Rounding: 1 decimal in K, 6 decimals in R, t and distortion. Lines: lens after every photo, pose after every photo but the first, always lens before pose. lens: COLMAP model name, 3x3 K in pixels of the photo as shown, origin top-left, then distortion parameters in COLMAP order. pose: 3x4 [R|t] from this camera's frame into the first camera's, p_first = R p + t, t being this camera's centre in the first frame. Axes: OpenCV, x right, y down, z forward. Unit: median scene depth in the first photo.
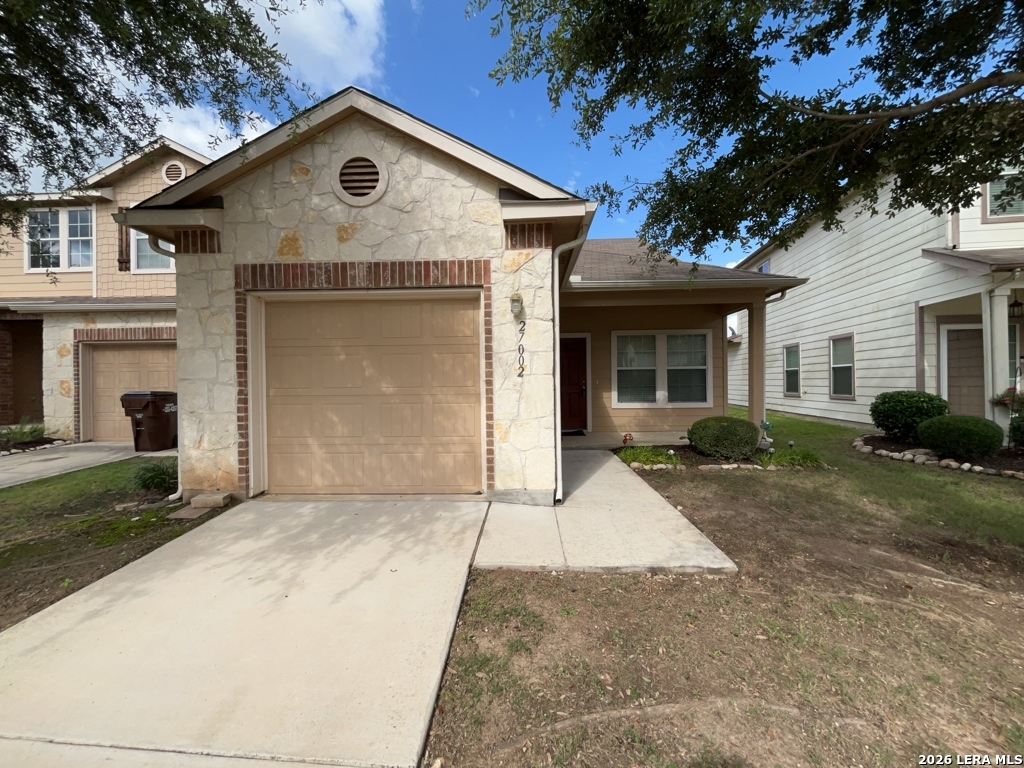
lens RADIAL K [[413.0, 0, 514.8], [0, 413.0, 383.9], [0, 0, 1]] dist [-0.002790, 0.000371]
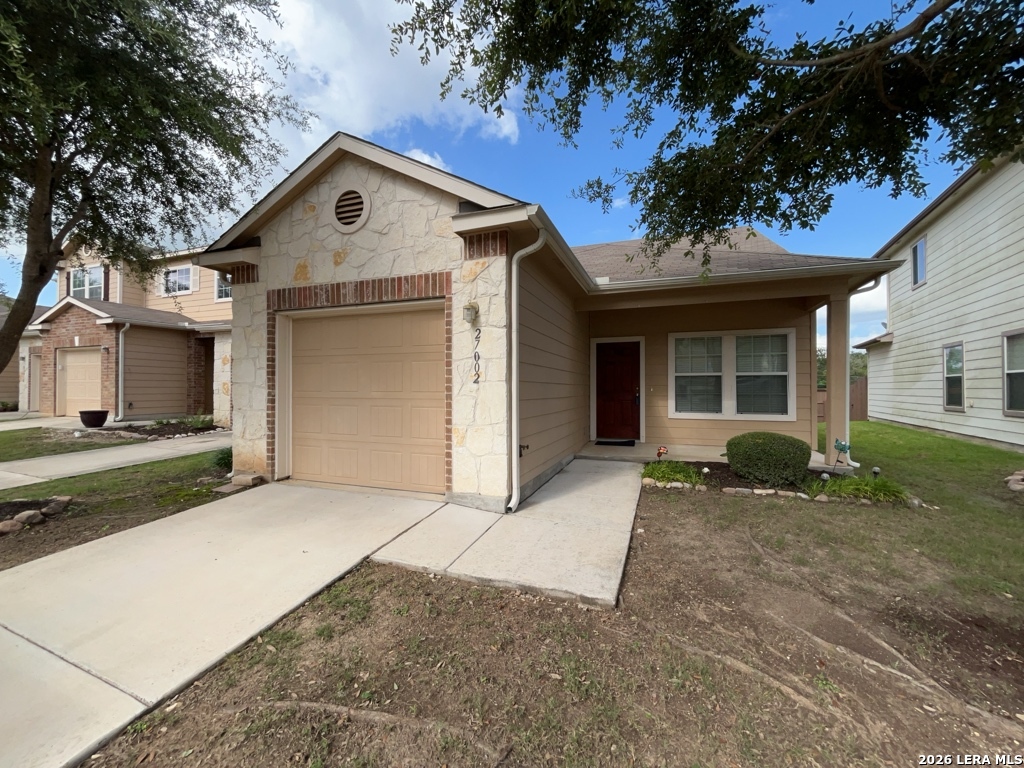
lens RADIAL K [[413.0, 0, 511.4], [0, 413.0, 383.0], [0, 0, 1]] dist [-0.002790, 0.000371]
pose [[0.950712, 0.008583, -0.309957, 0.406146], [-0.012897, 0.999846, -0.011870, -0.006475], [0.309807, 0.015283, 0.950676, 0.055393]]
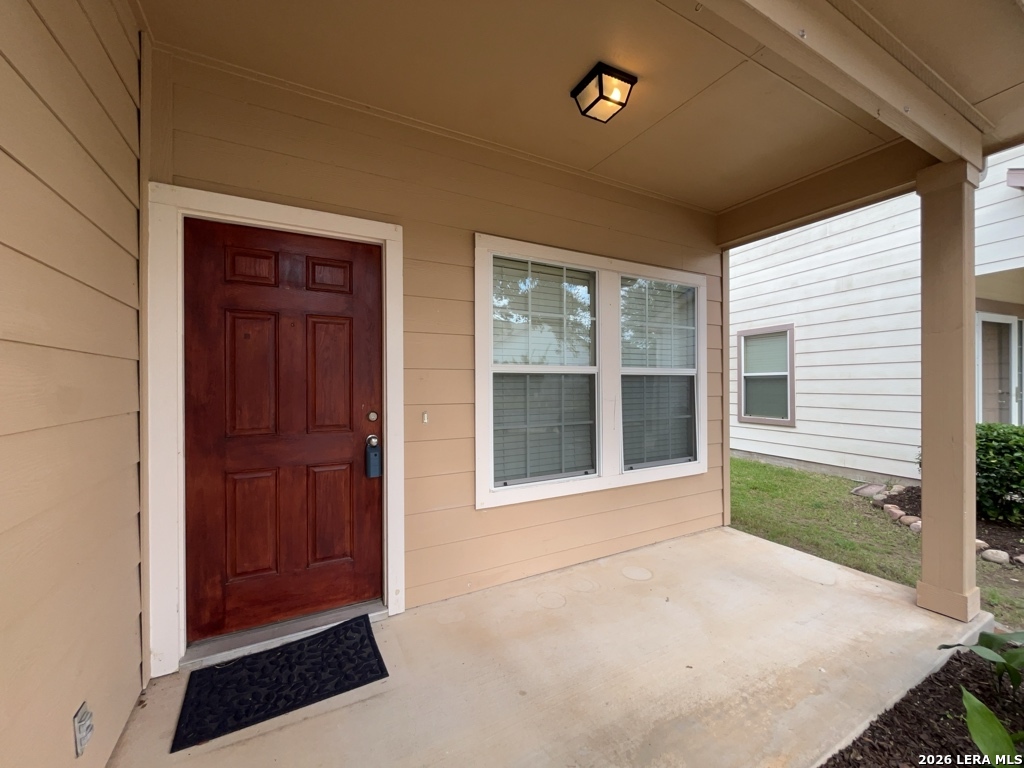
lens RADIAL K [[413.0, 0, 517.7], [0, 413.0, 384.5], [0, 0, 1]] dist [-0.002790, 0.000371]
pose [[0.854318, 0.006551, 0.519710, 0.243327], [-0.001816, 0.999952, -0.009621, -0.050697], [-0.519748, 0.007276, 0.854289, 1.613730]]
